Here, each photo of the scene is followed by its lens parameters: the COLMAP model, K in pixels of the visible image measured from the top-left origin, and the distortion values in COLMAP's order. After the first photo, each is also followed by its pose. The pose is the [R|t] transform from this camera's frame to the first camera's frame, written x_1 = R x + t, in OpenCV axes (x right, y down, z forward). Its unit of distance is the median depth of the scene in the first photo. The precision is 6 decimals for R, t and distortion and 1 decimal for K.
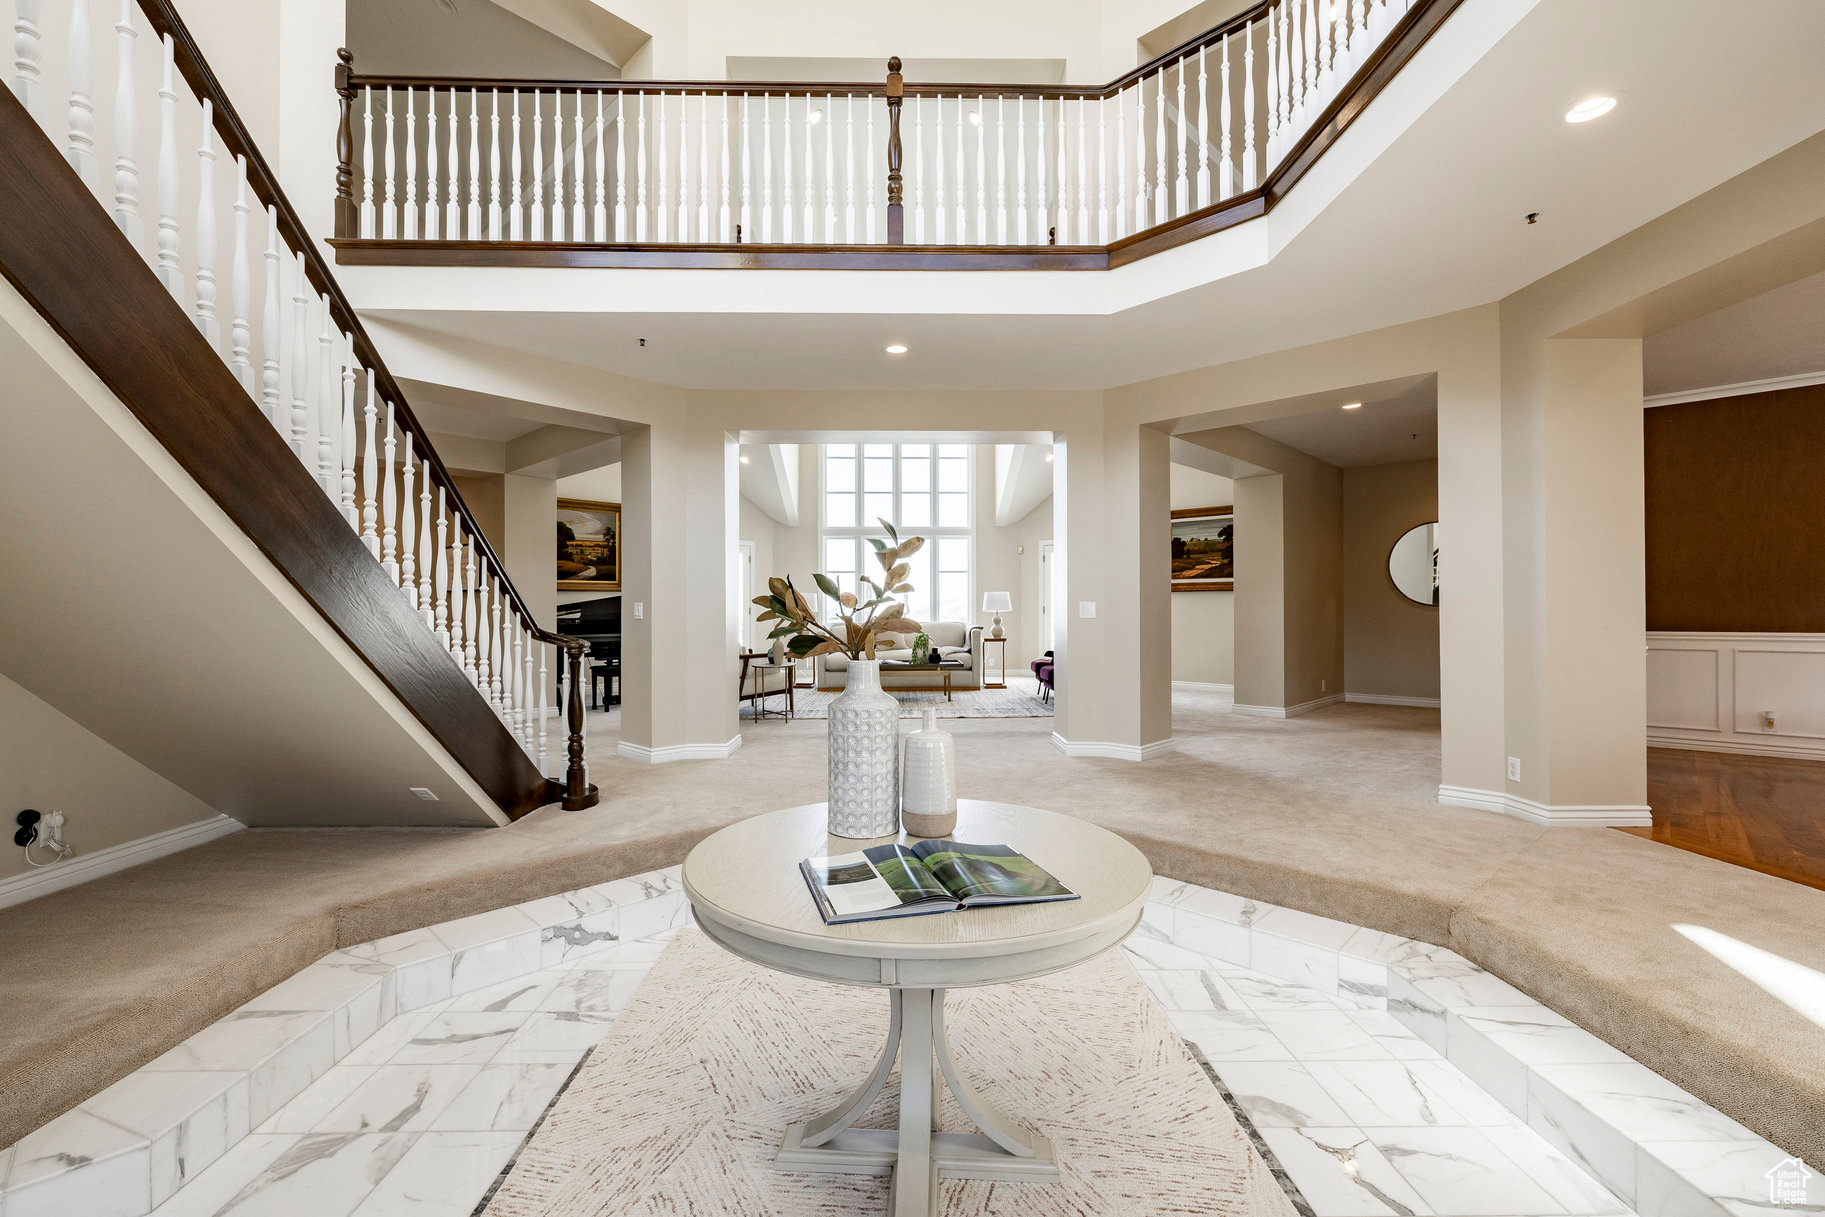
lens RADIAL K [[794.7, 0, 855.4], [0, 794.7, 609.0], [0, 0, 1]] dist [0.004285, -0.004315]
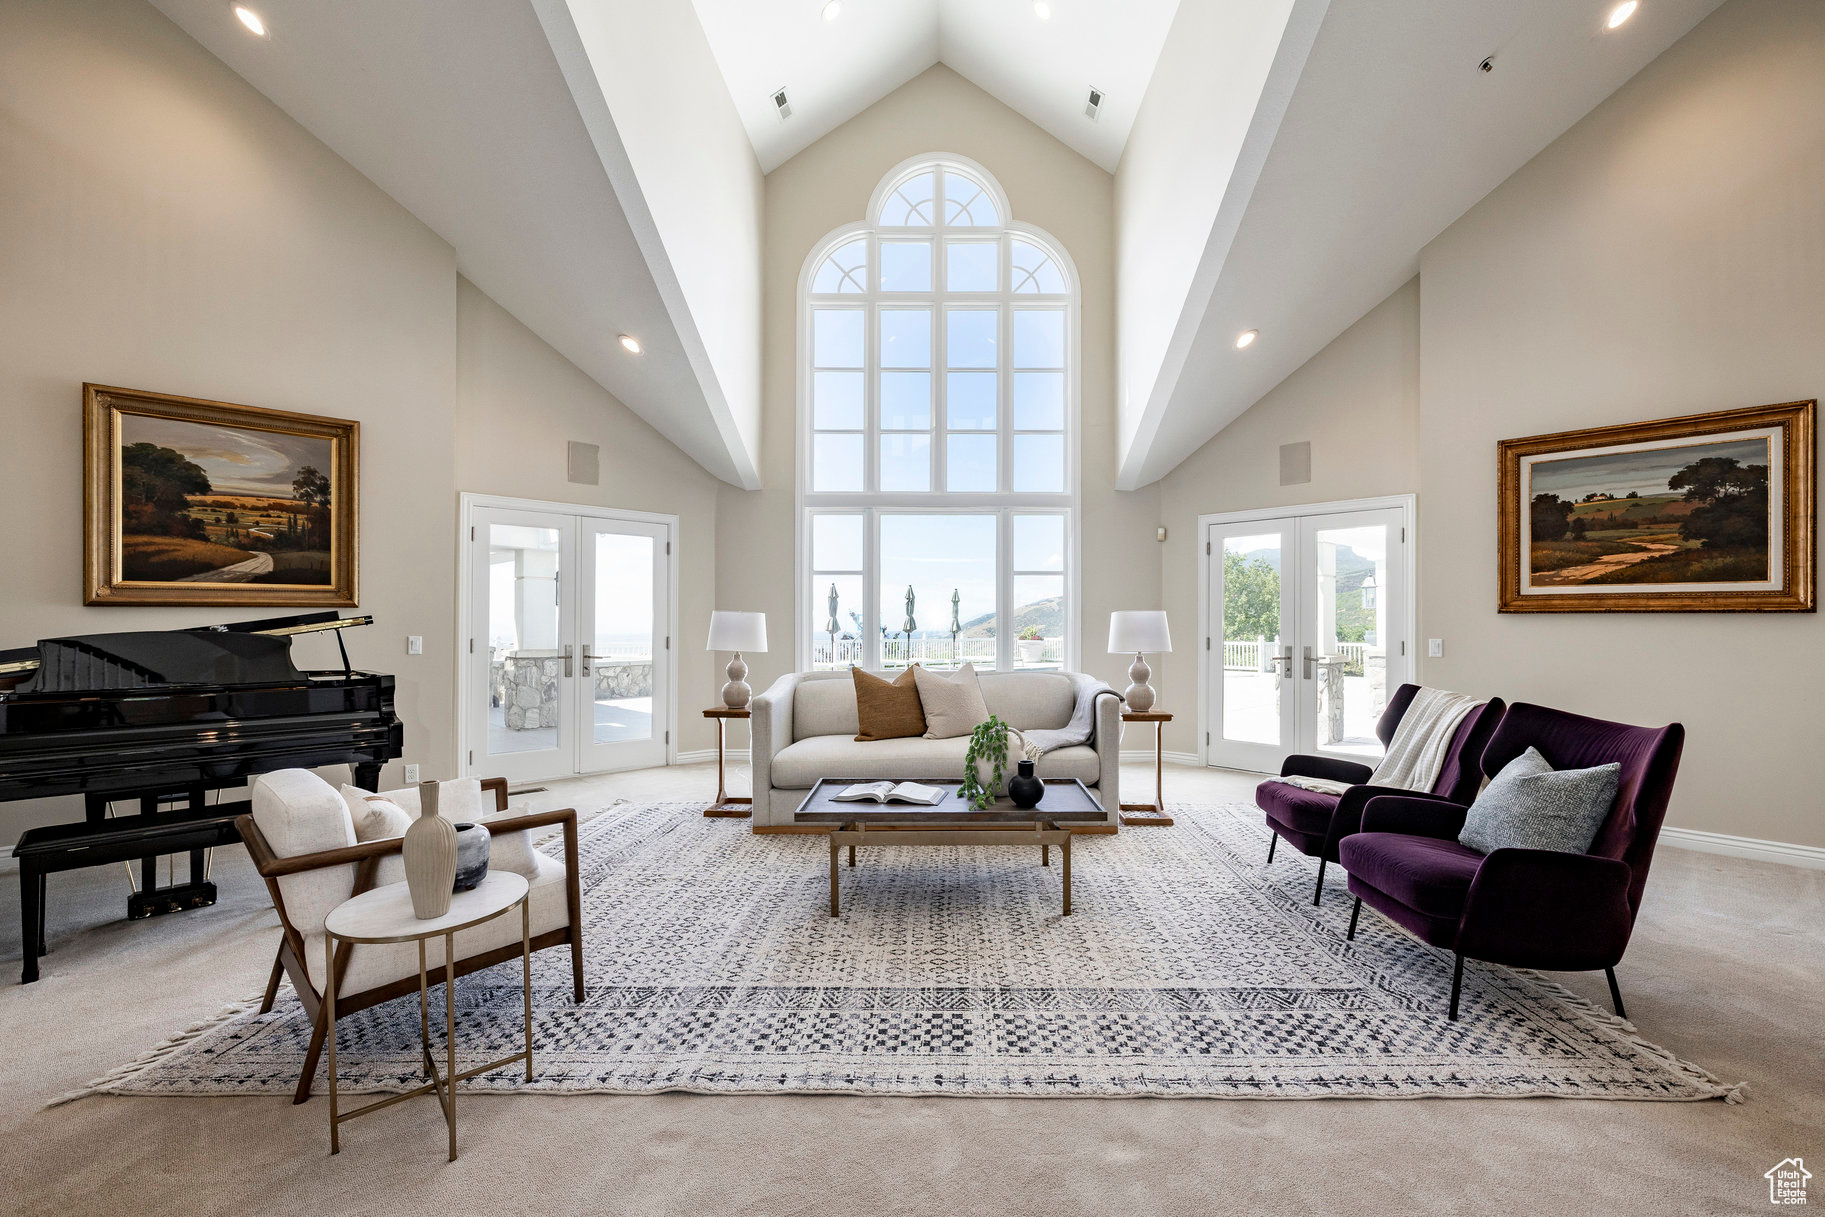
lens RADIAL K [[794.7, 0, 914.3], [0, 794.7, 624.0], [0, 0, 1]] dist [0.004285, -0.004315]
pose [[0.999963, 0.004107, 0.007612, 0.038905], [-0.004109, 0.999991, 0.000364, -0.014295], [-0.007611, -0.000396, 0.999971, 0.545116]]
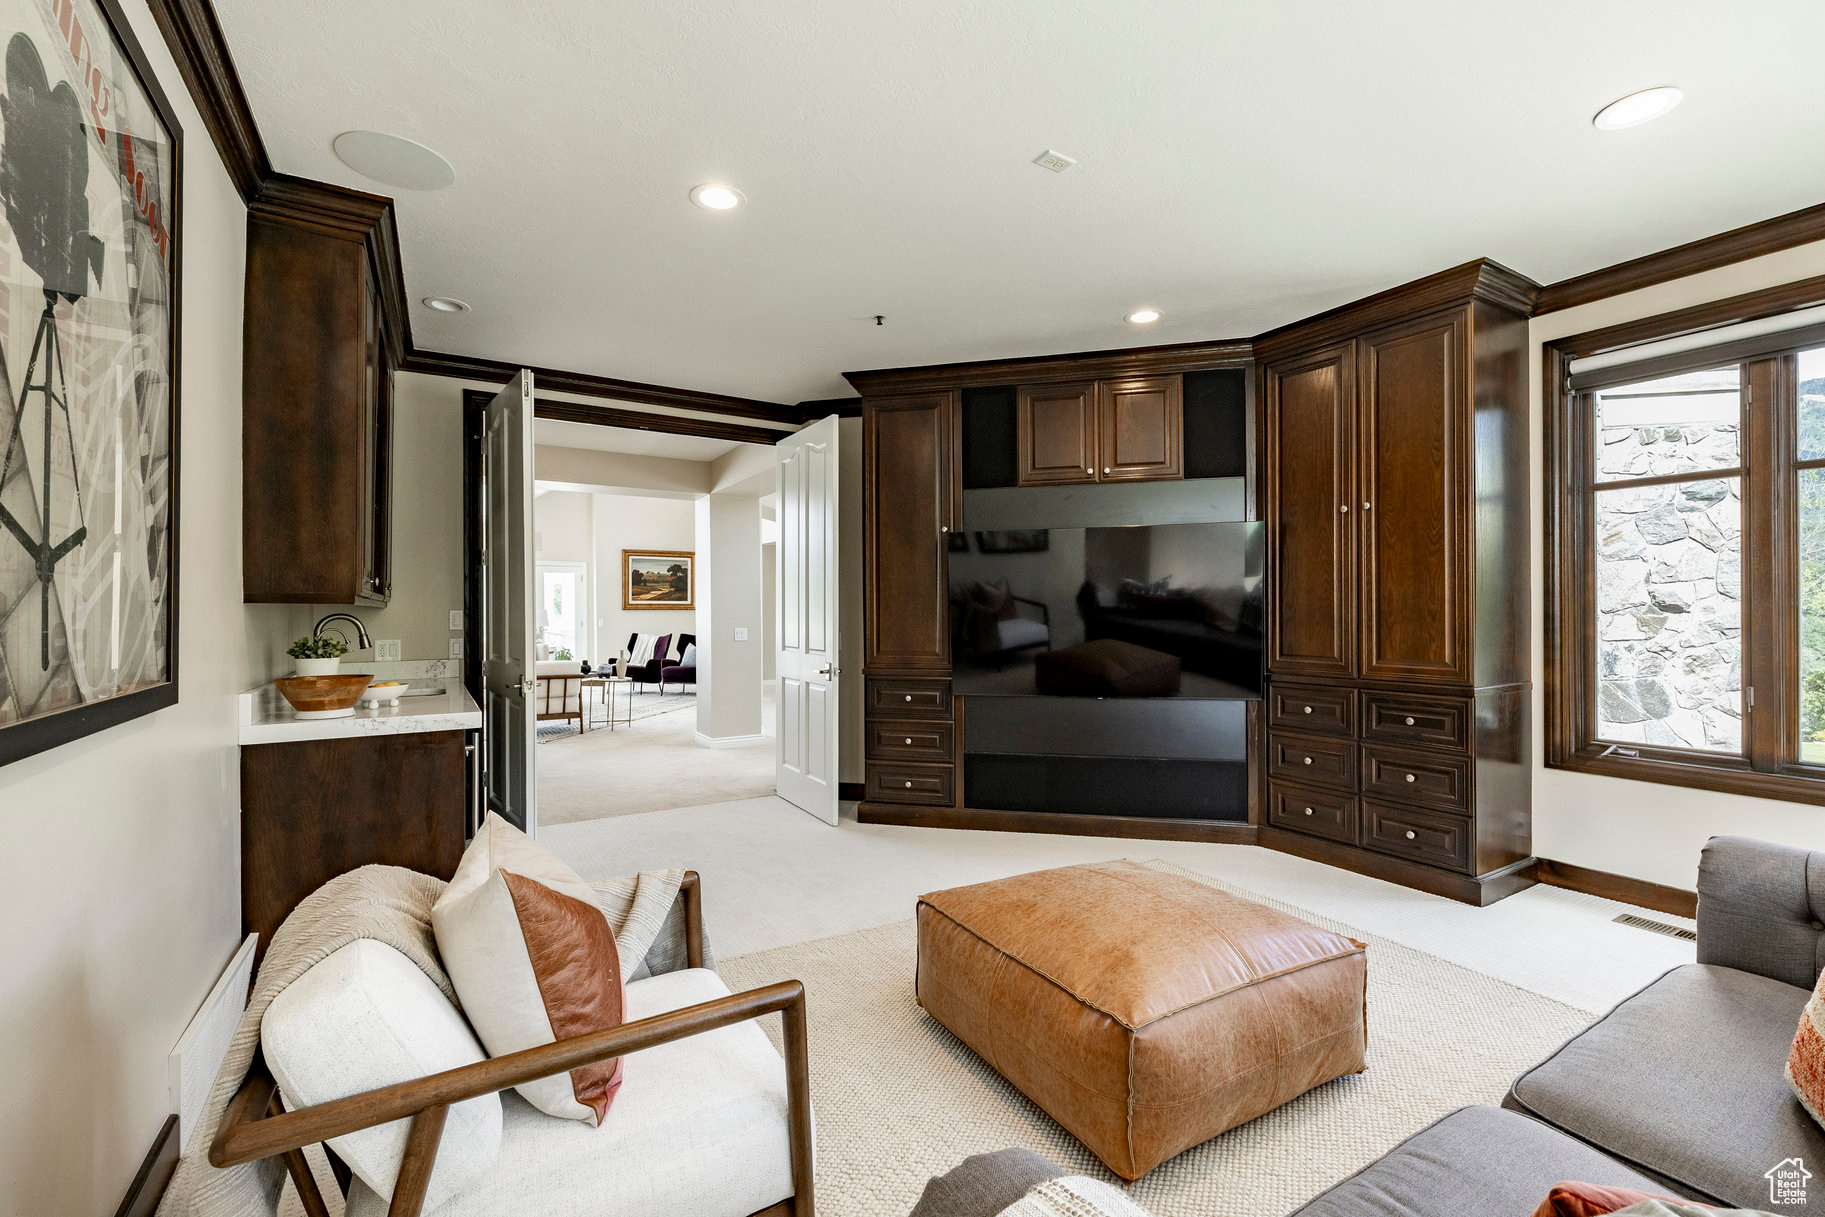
lens RADIAL K [[794.7, 0, 914.1], [0, 794.7, 605.9], [0, 0, 1]] dist [0.004285, -0.004315]
pose [[0.206642, 0.006690, 0.978394, -0.815168], [0.002853, 0.999968, -0.007440, -0.017183], [-0.978412, 0.004328, 0.206617, 0.258814]]
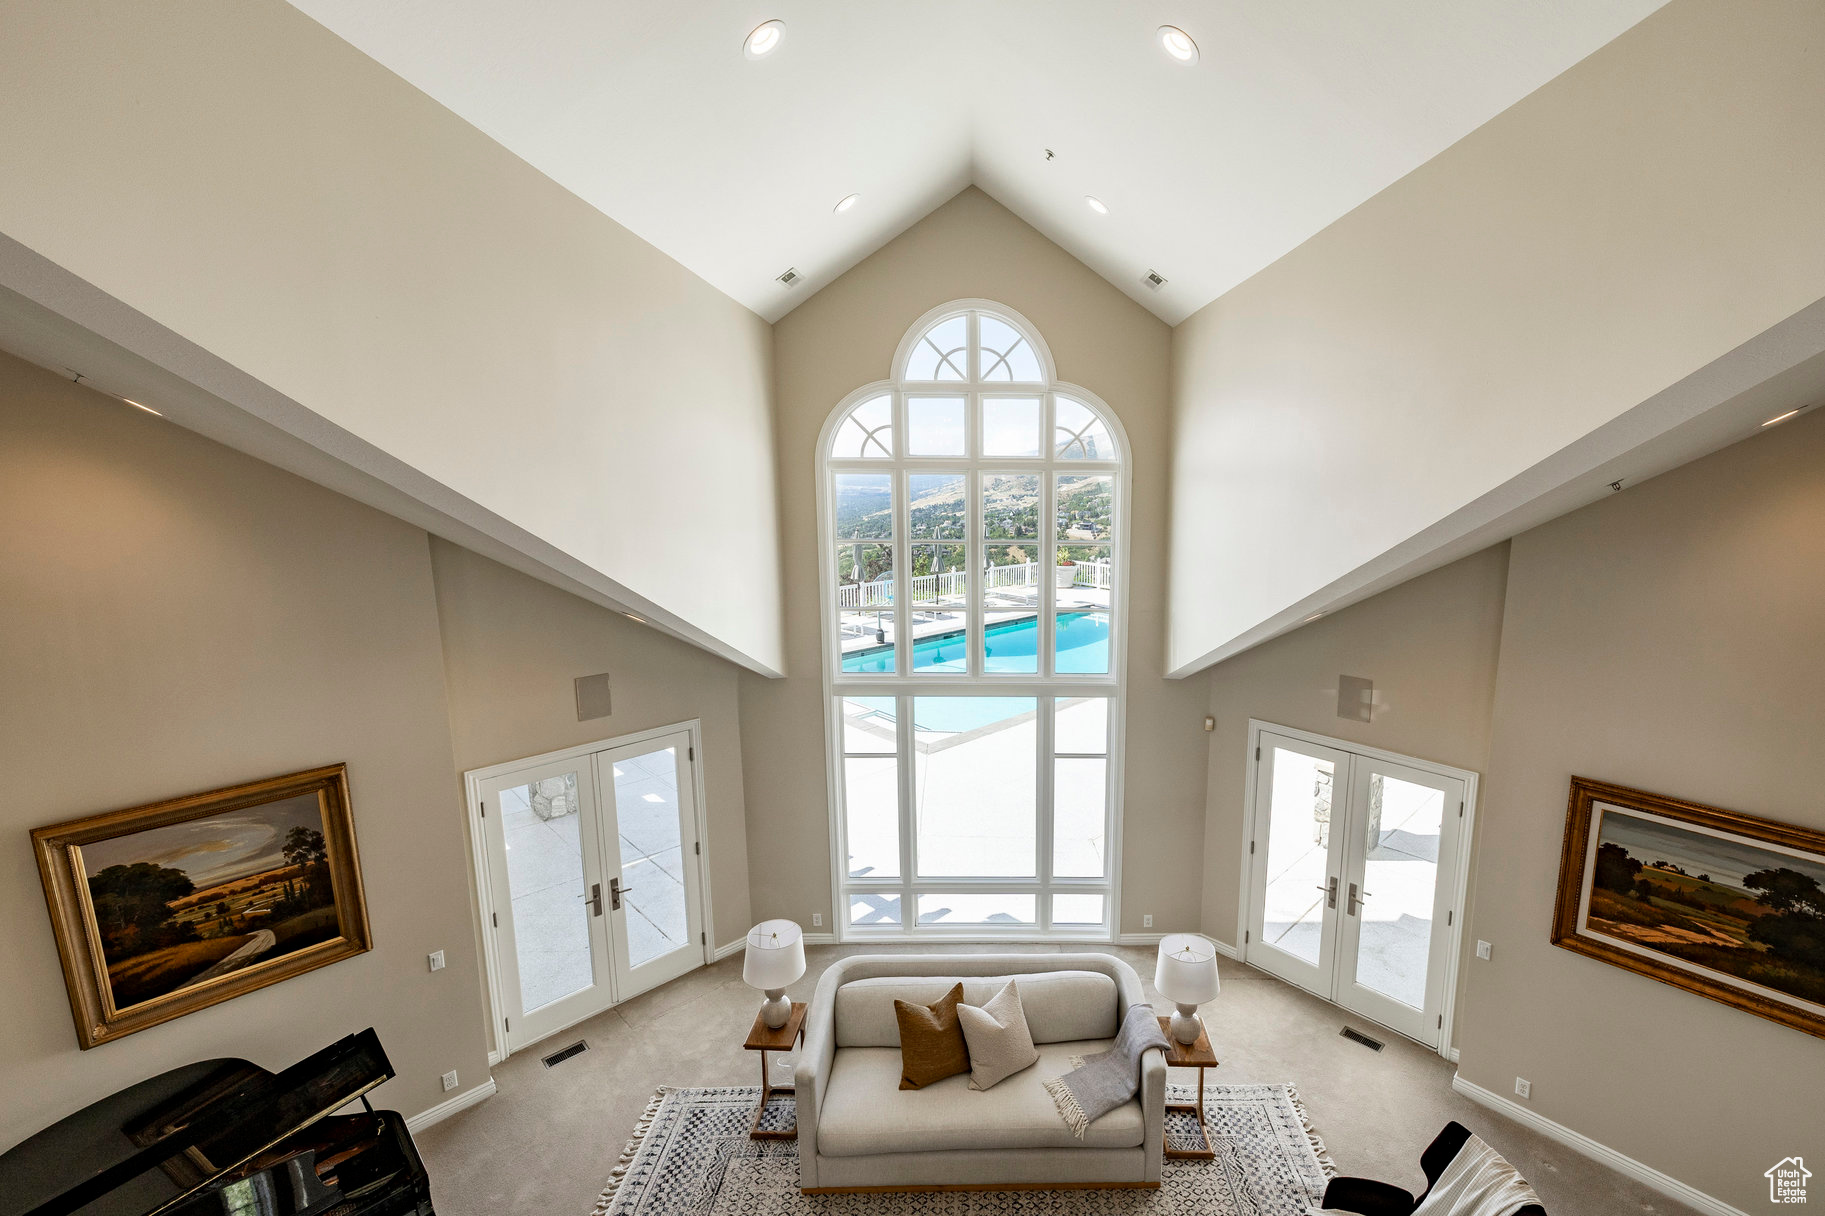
lens RADIAL K [[794.7, 0, 961.2], [0, 794.7, 607.7], [0, 0, 1]] dist [0.004285, -0.004315]
pose [[0.999497, -0.013984, 0.028480, 0.034802], [0.008724, 0.984158, 0.177077, -0.297654], [-0.030505, -0.176740, 0.983785, 0.602510]]
